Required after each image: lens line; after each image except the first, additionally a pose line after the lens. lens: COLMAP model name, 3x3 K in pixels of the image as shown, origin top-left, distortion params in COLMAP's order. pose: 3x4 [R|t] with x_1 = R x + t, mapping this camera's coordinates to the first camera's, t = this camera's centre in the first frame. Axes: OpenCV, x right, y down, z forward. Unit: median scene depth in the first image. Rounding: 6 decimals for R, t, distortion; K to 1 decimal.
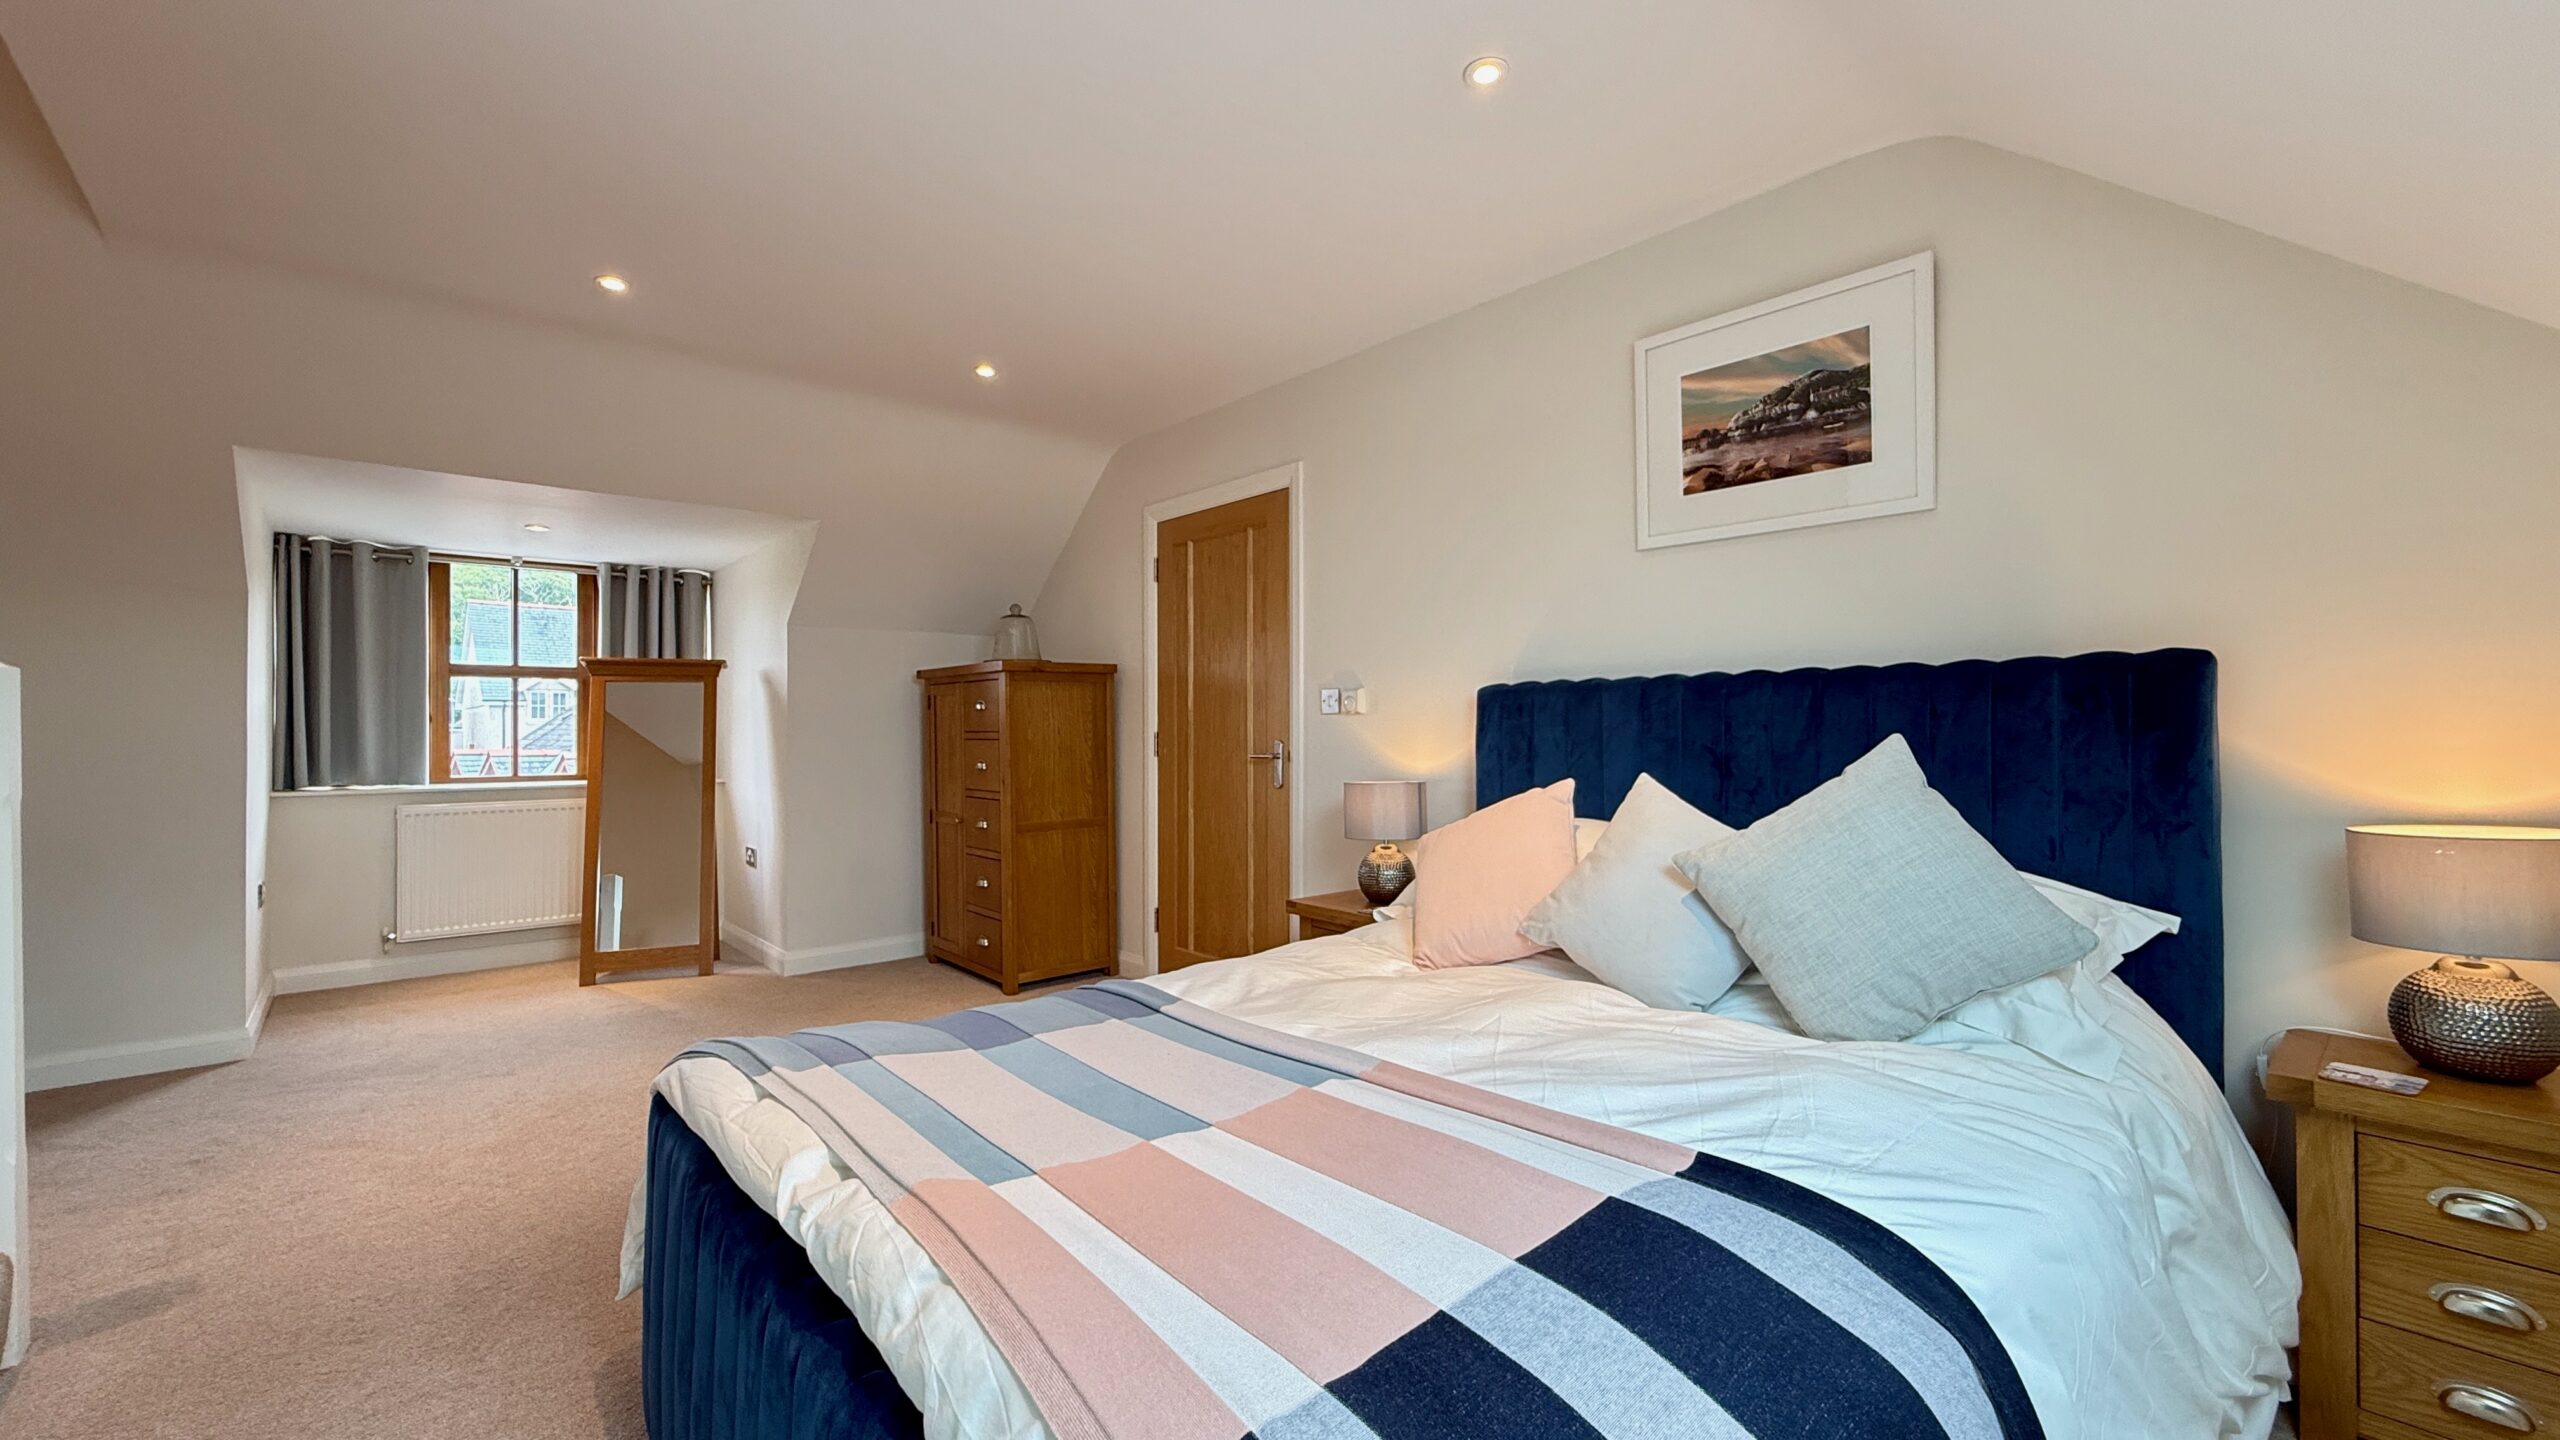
lens RADIAL K [[1019.8, 0, 1275.7], [0, 1019.8, 725.8], [0, 0, 1]] dist [0.000646, -0.000285]
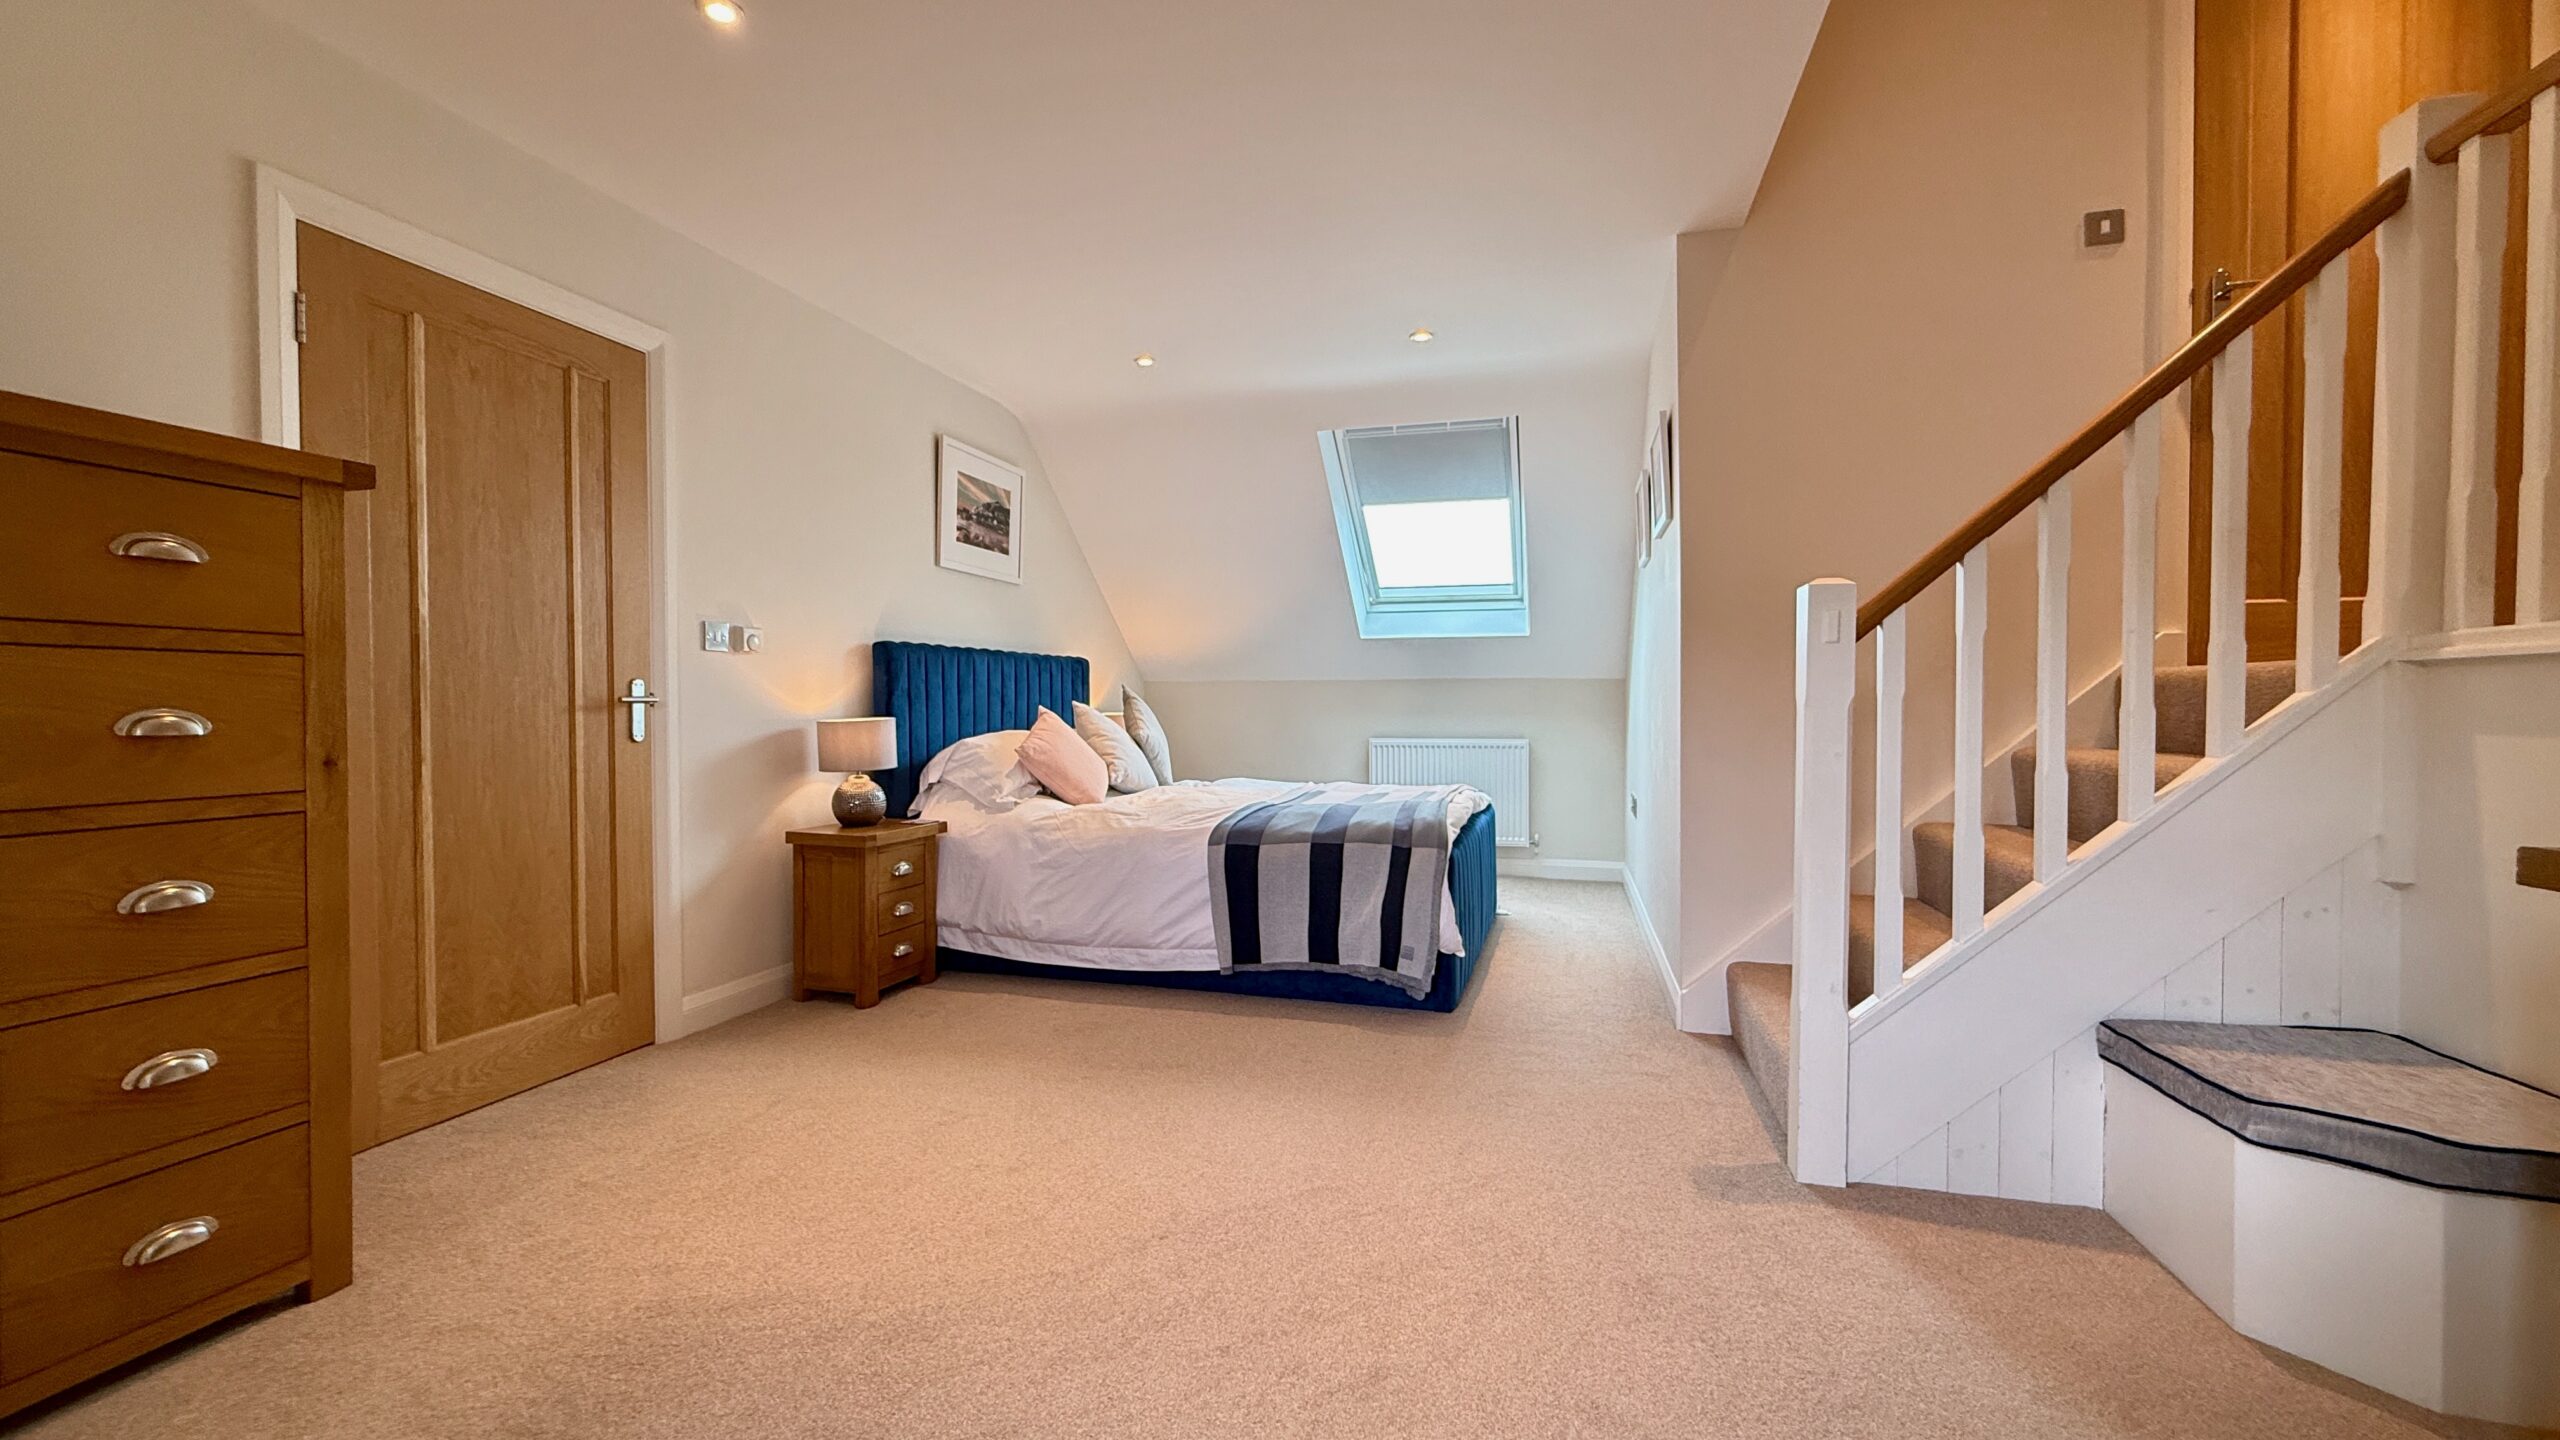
lens RADIAL K [[1019.8, 0, 1275.7], [0, 1019.8, 725.8], [0, 0, 1]] dist [0.000646, -0.000285]
pose [[-0.543504, -0.015024, 0.839272, -1.336542], [-0.002884, 0.999867, 0.016032, 0.052018], [-0.839402, 0.006293, -0.543475, 1.508583]]
